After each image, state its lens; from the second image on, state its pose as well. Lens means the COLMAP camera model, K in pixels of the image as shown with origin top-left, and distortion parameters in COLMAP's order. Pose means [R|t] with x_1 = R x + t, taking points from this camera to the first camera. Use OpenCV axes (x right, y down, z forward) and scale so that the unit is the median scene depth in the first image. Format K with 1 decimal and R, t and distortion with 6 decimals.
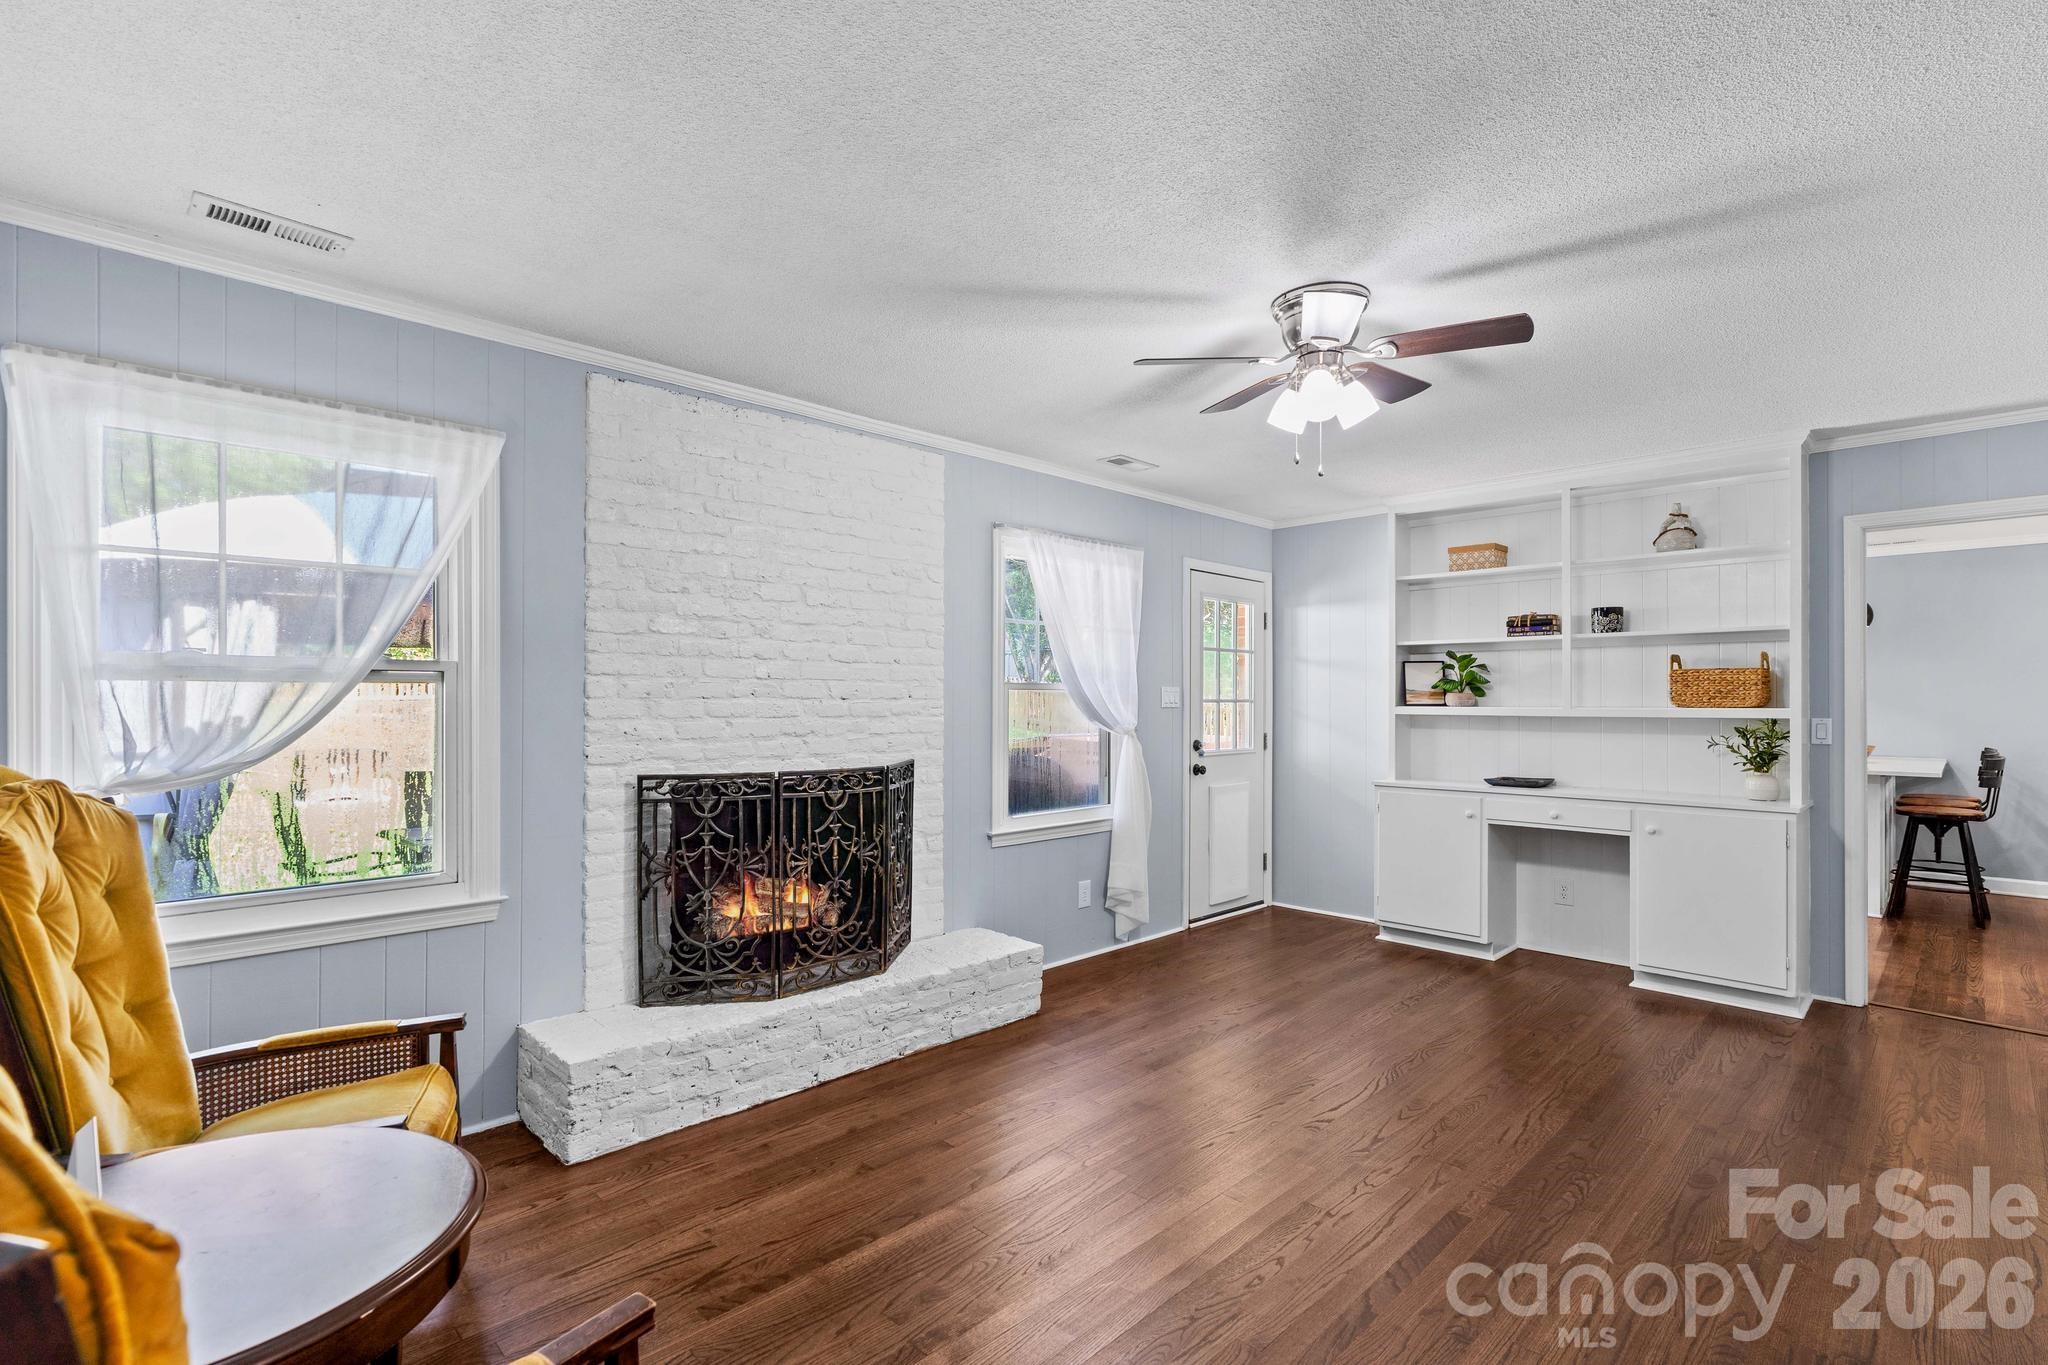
lens RADIAL K [[949.7, 0, 1022.6], [0, 949.7, 698.9], [0, 0, 1]] dist [-0.002076, -0.000243]
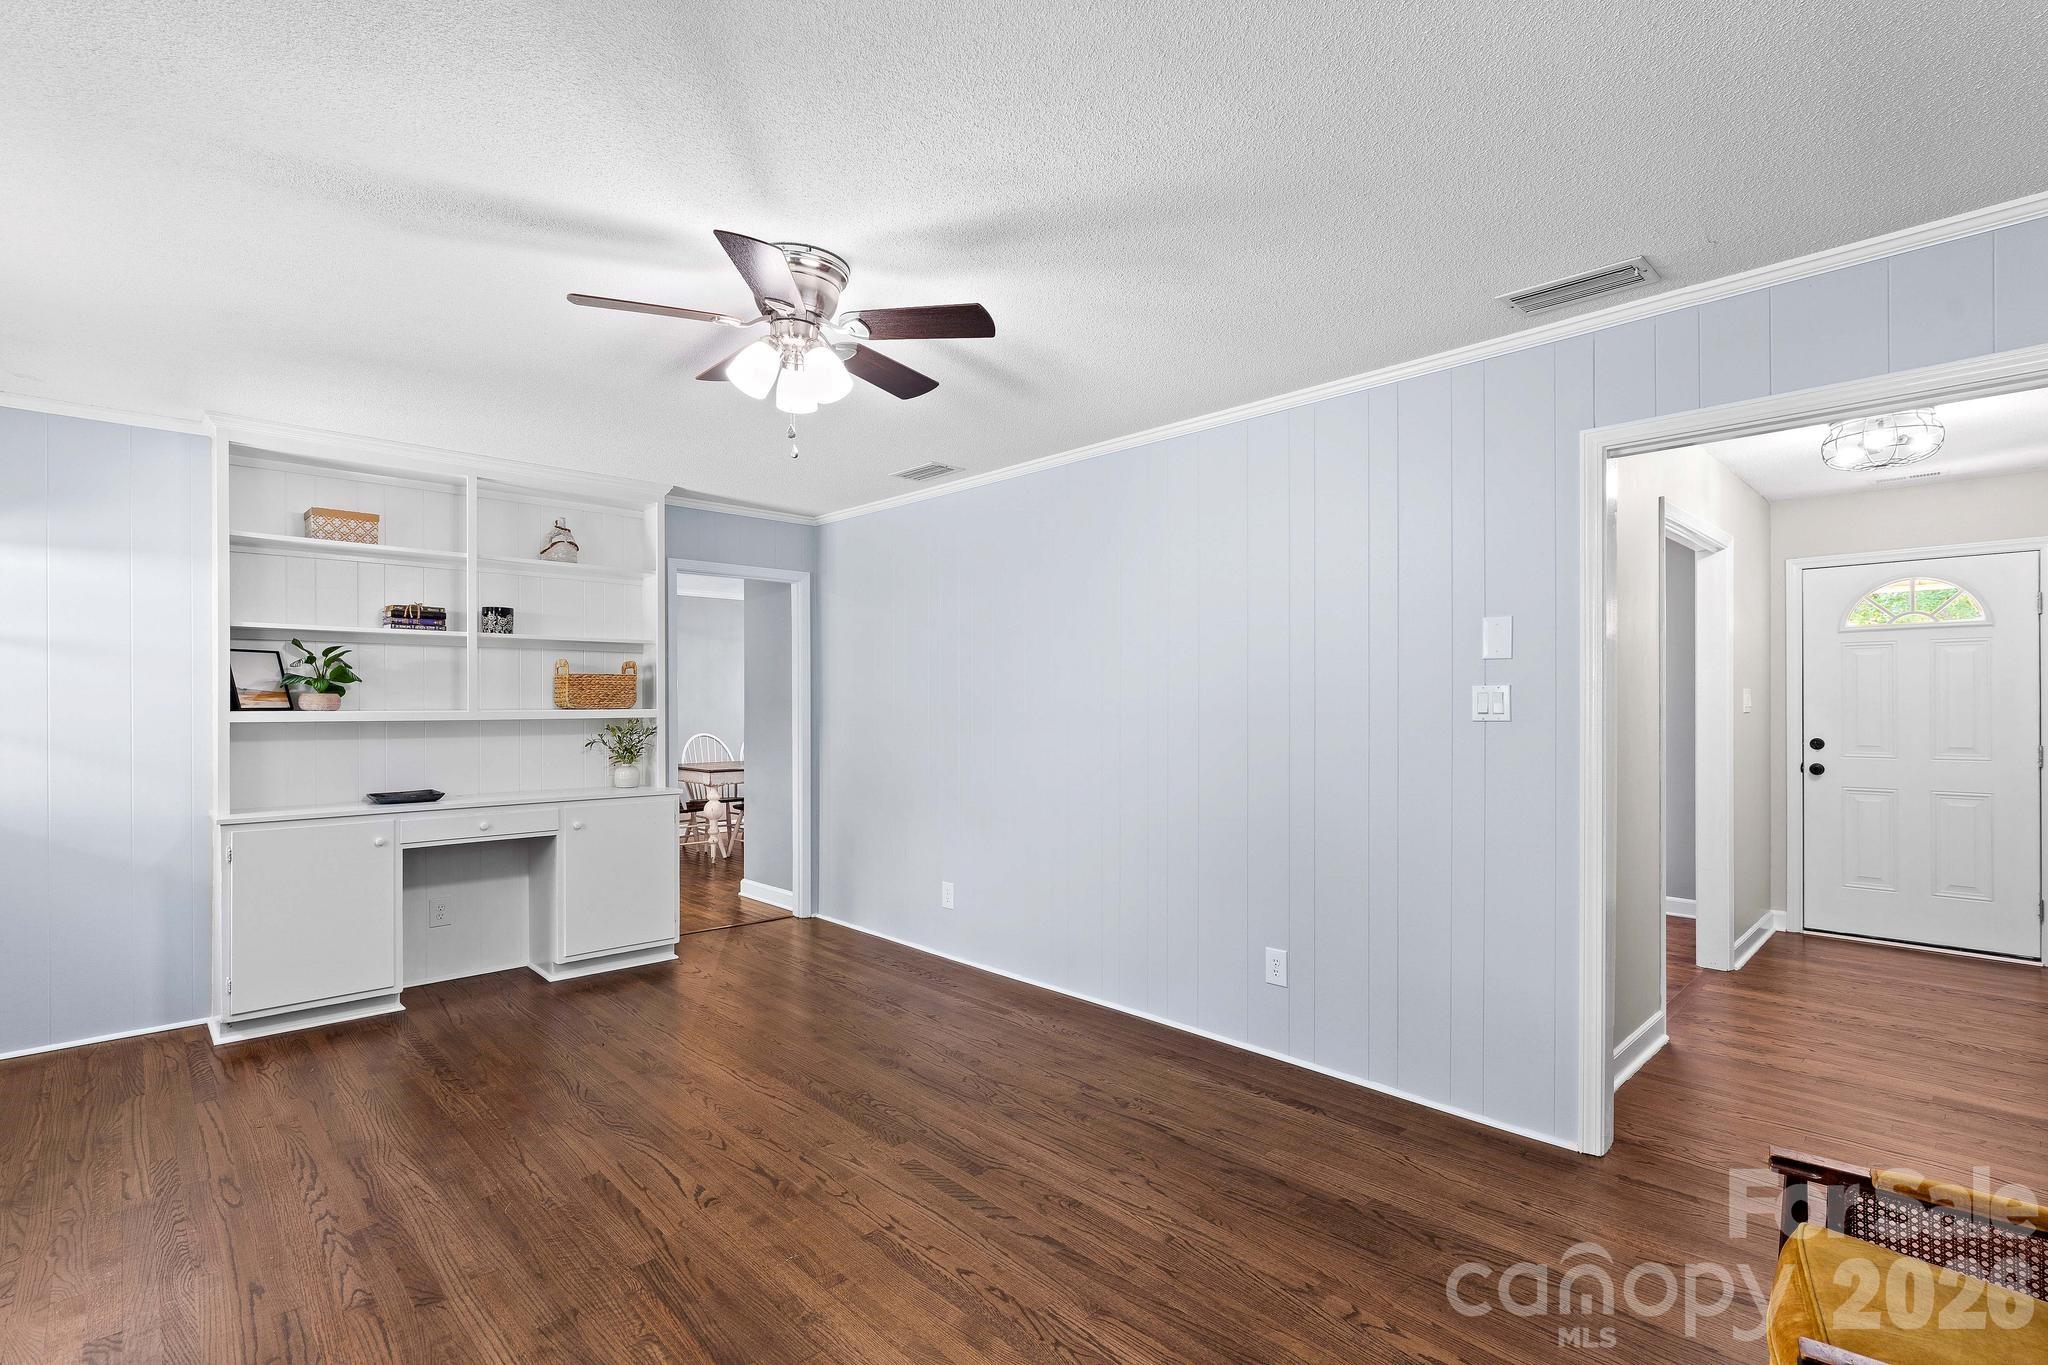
lens RADIAL K [[945.2, 0, 1018.2], [0, 945.2, 707.2], [0, 0, 1]] dist [-0.000637, 0.000054]
pose [[0.028786, -0.006743, 0.999563, -0.364815], [-0.000854, 0.999977, 0.006770, -0.000939], [-0.999585, -0.001049, 0.028779, 0.471193]]
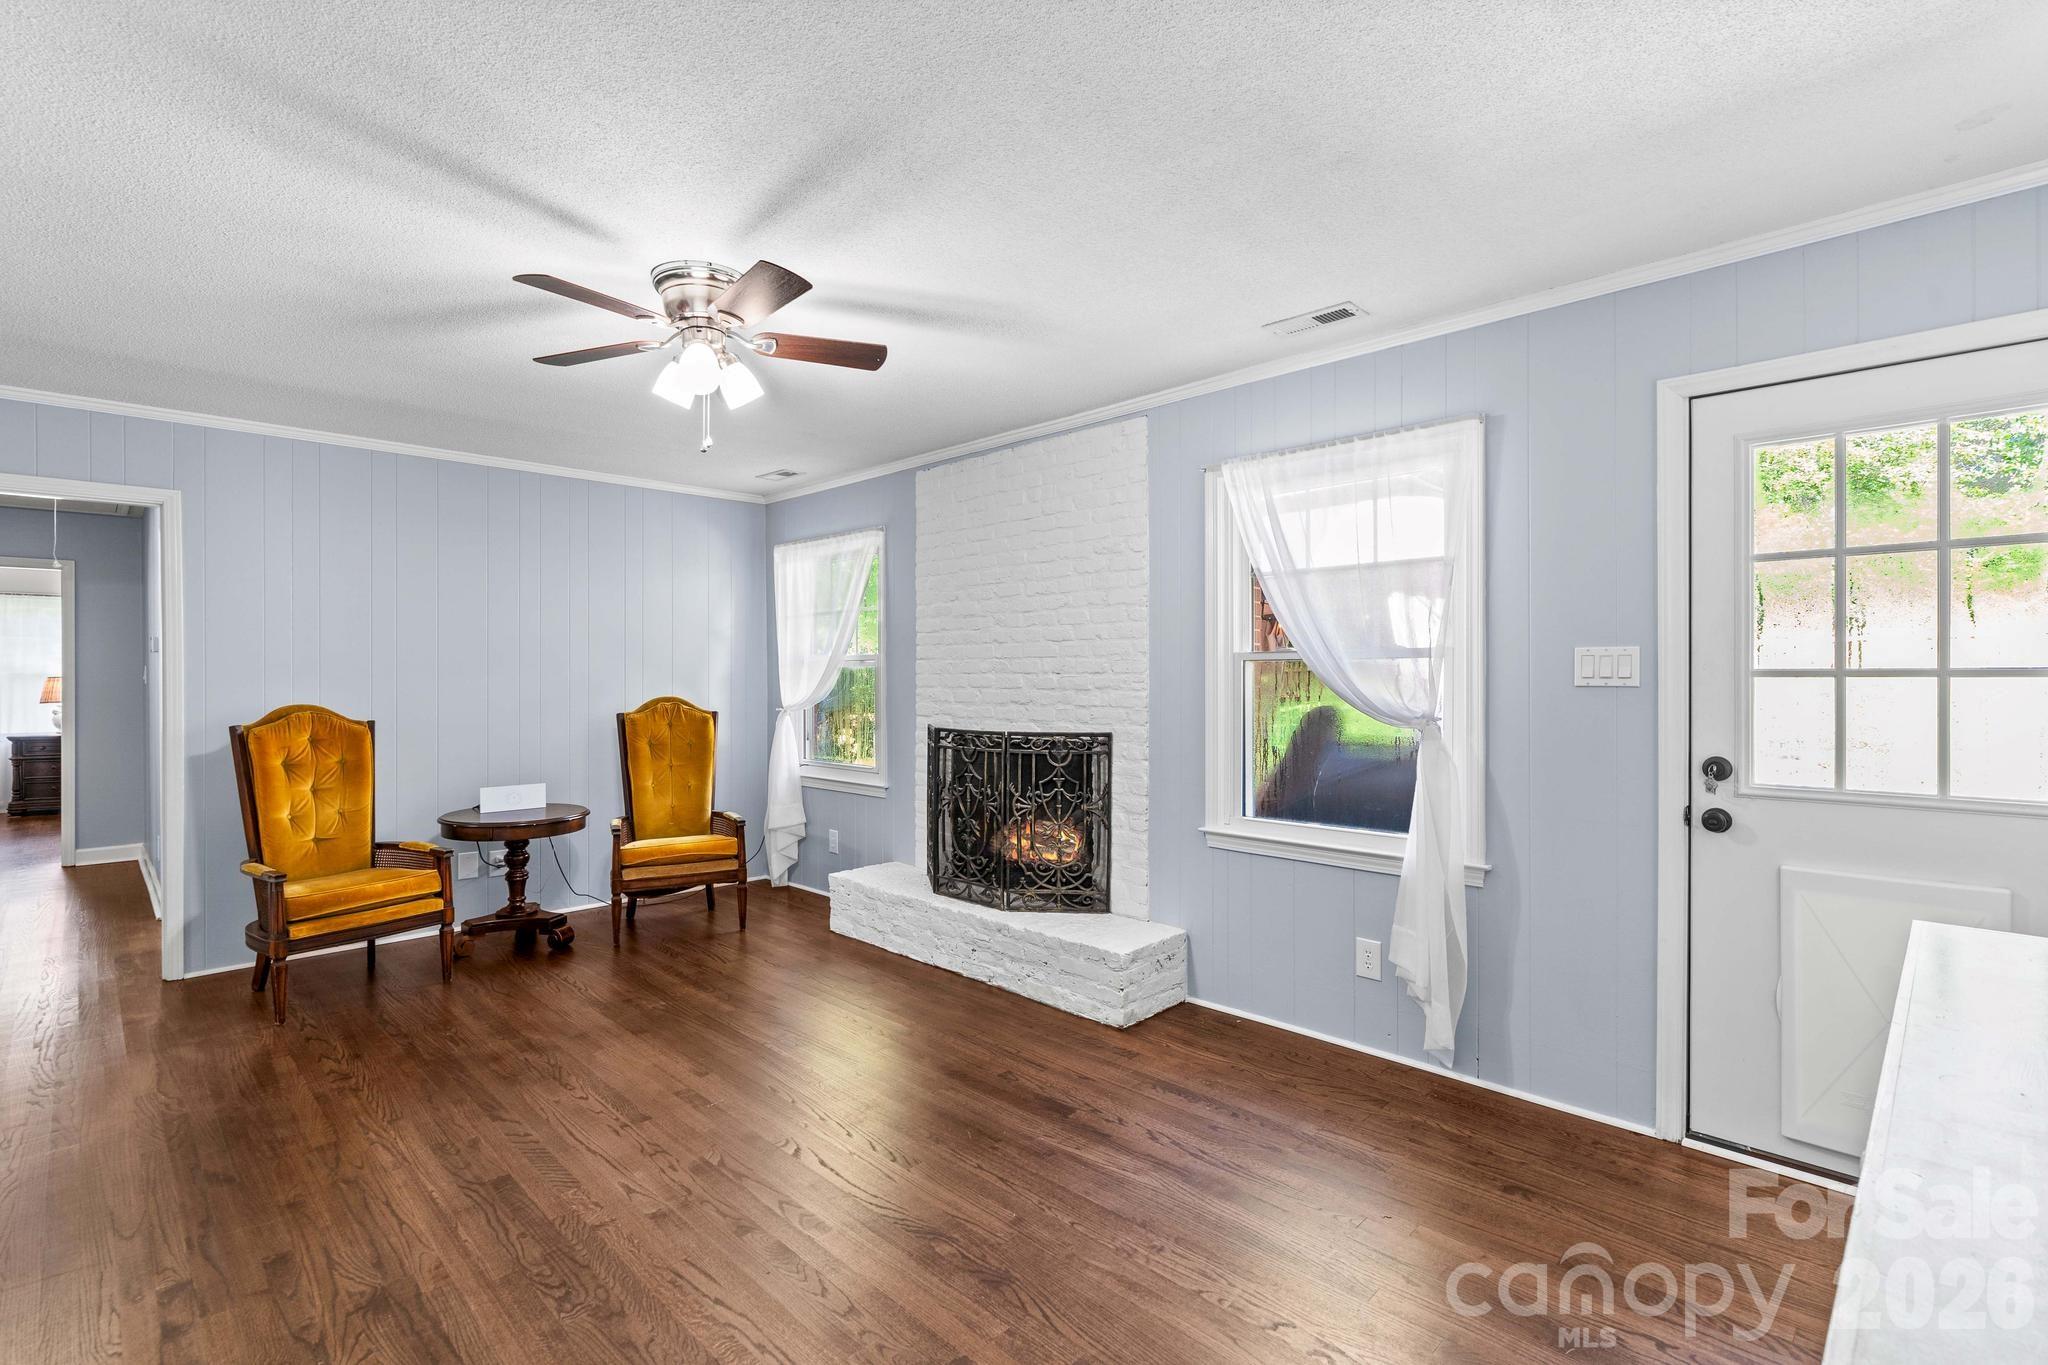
lens RADIAL K [[968.5, 0, 1024.9], [0, 968.5, 671.8], [0, 0, 1]] dist [0.000819, 0.000063]
pose [[0.000513, -0.002552, -0.999997, 0.840556], [0.005867, 0.999980, -0.002549, 0.000725], [0.999983, -0.005865, 0.000528, 0.835241]]
